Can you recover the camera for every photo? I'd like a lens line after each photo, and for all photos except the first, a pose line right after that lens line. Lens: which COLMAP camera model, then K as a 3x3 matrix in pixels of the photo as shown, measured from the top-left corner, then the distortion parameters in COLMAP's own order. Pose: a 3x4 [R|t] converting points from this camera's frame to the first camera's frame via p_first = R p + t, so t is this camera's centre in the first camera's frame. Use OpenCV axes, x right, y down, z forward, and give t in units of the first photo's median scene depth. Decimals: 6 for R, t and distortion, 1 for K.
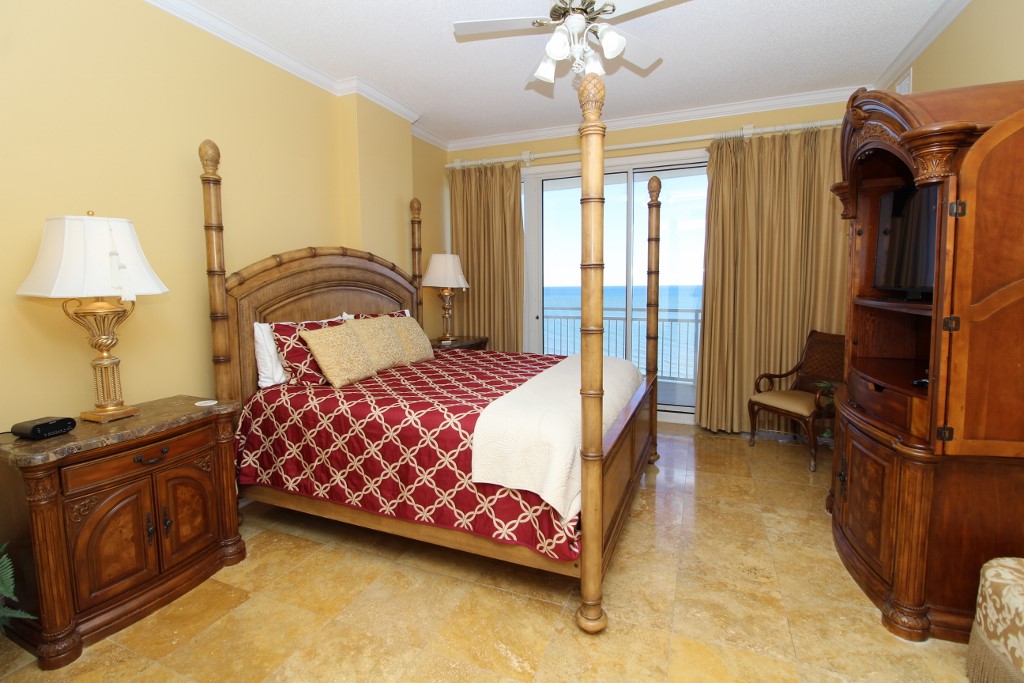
lens RADIAL K [[474.1, 0, 511.0], [0, 474.1, 323.5], [0, 0, 1]] dist [-0.001837, -0.009390]
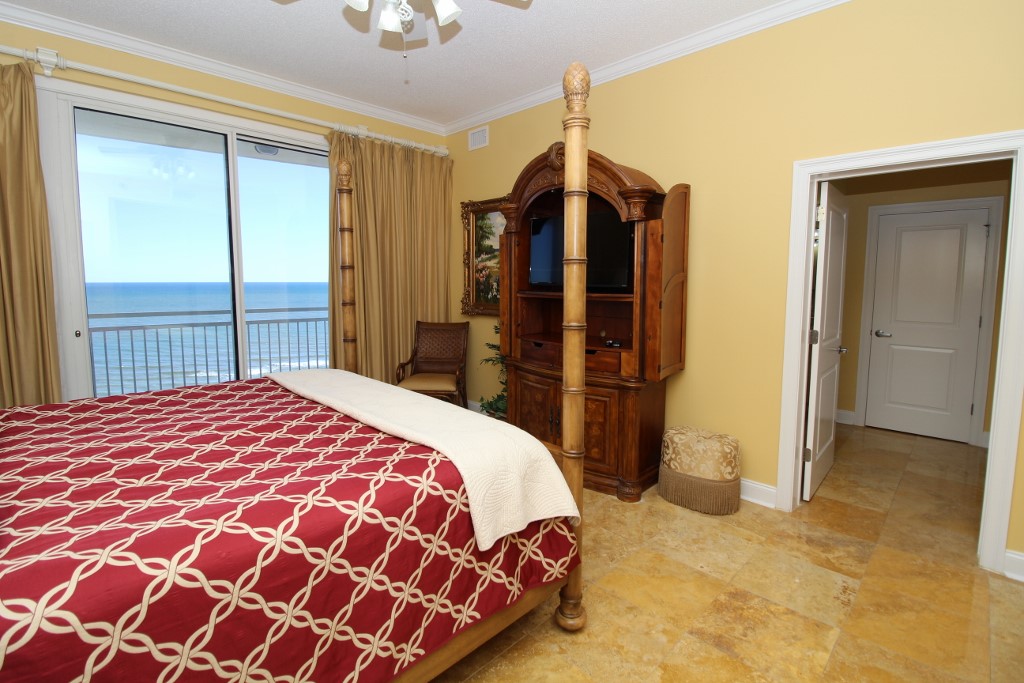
lens RADIAL K [[474.1, 0, 511.0], [0, 474.1, 323.5], [0, 0, 1]] dist [-0.001837, -0.009390]
pose [[0.387775, -0.073733, 0.918800, -0.344496], [0.070446, 0.996251, 0.050217, -0.022160], [-0.919058, 0.045252, 0.391516, 0.322782]]
